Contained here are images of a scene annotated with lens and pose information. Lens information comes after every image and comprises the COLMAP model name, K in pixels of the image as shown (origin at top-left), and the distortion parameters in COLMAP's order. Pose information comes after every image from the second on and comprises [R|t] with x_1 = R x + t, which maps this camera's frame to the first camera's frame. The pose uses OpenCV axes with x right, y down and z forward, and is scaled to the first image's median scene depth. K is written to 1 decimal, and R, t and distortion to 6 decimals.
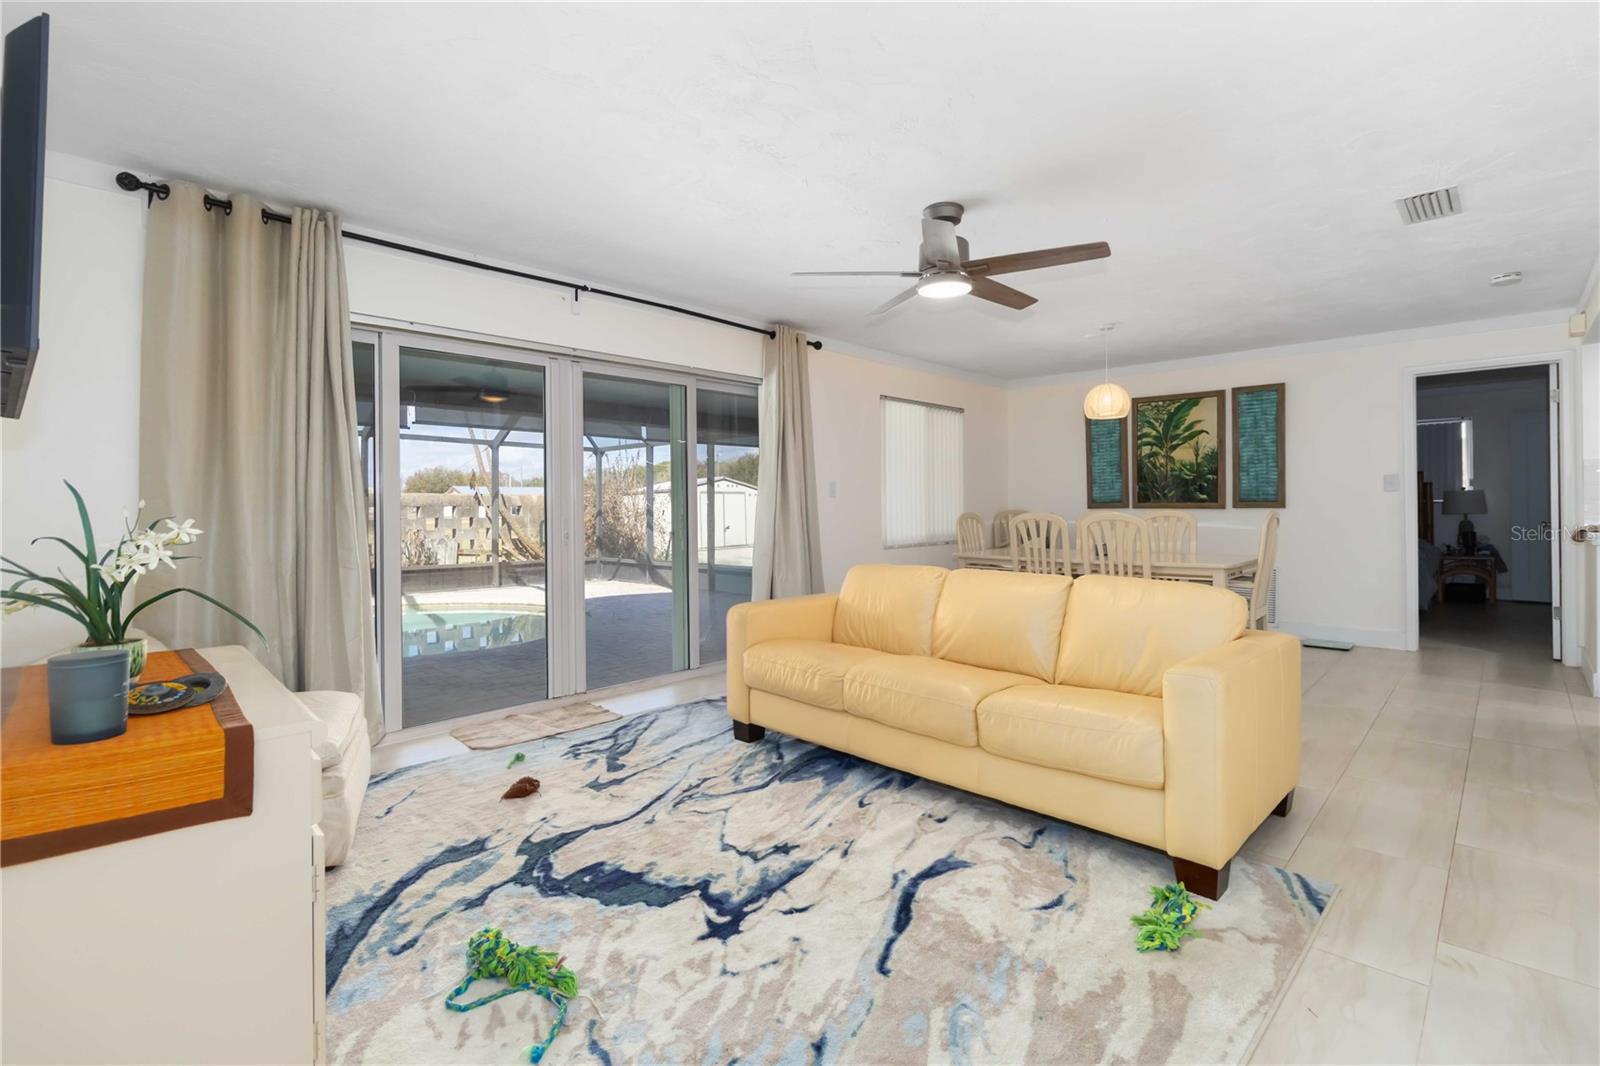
lens RADIAL K [[745.9, 0, 796.9], [0, 745.9, 504.1], [0, 0, 1]] dist [0.000670, 0.001014]
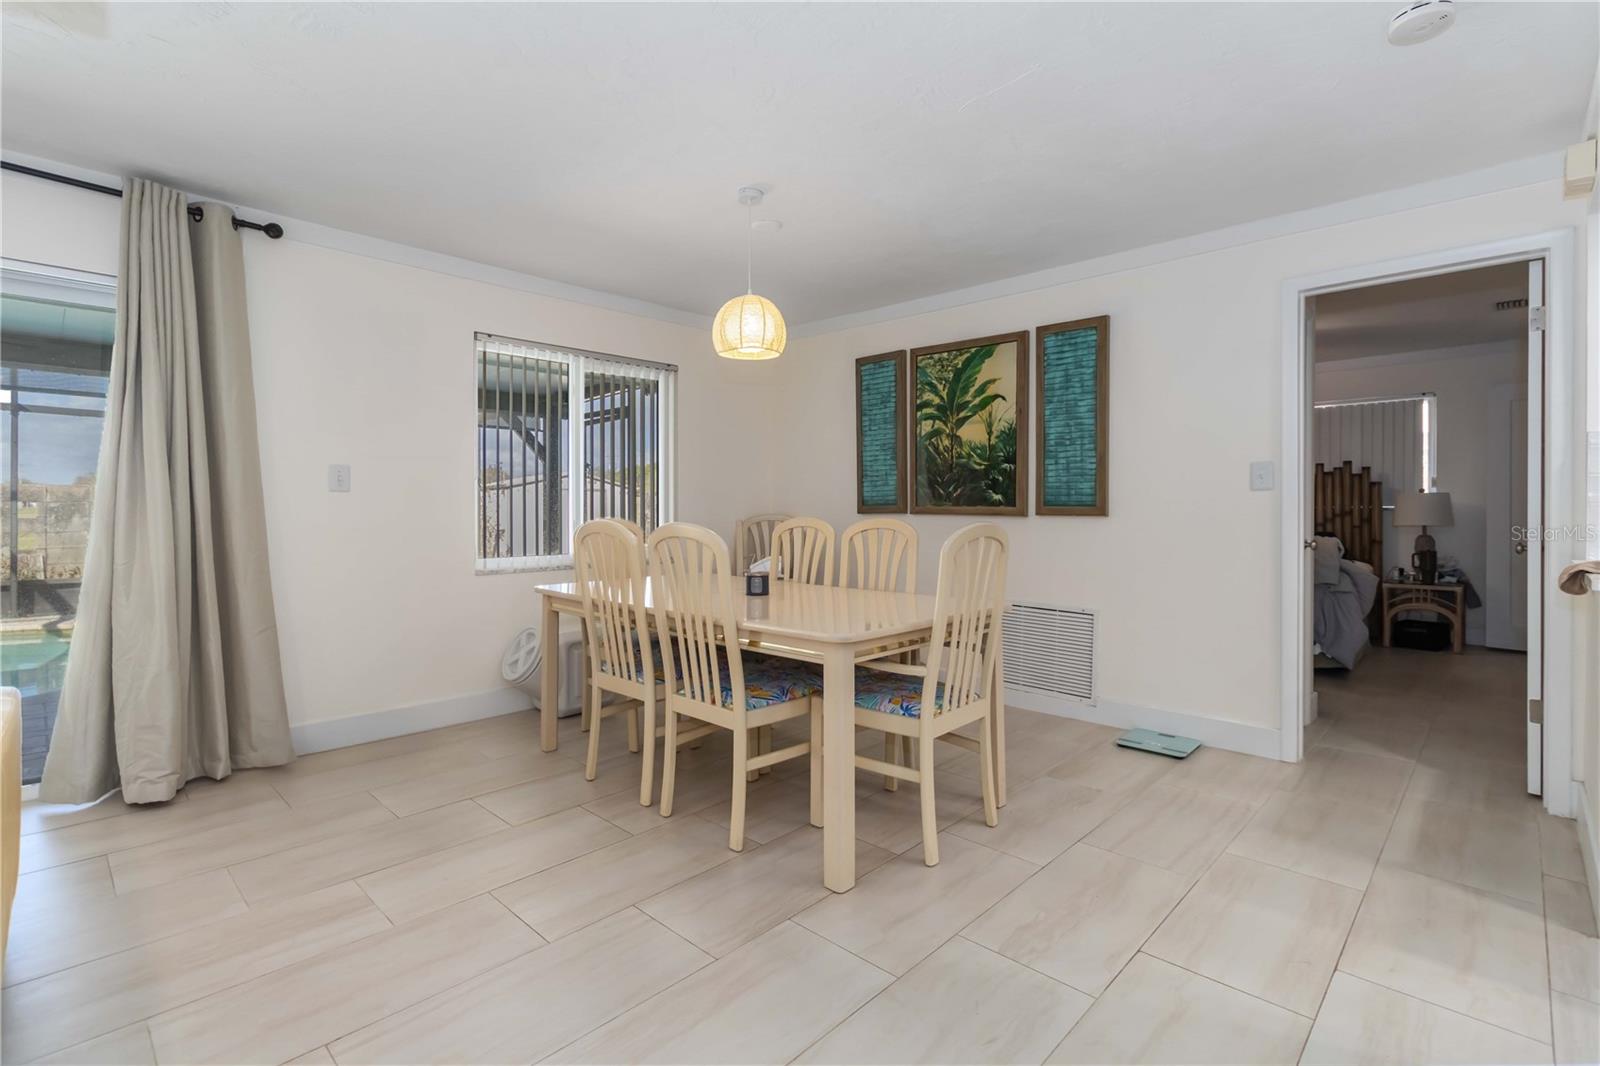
lens RADIAL K [[745.9, 0, 793.1], [0, 745.9, 509.5], [0, 0, 1]] dist [0.000670, 0.001014]
pose [[0.999924, 0.010064, -0.007092, 0.441663], [-0.010010, 0.999920, 0.007680, -0.002835], [0.007168, -0.007609, 0.999945, 0.416856]]
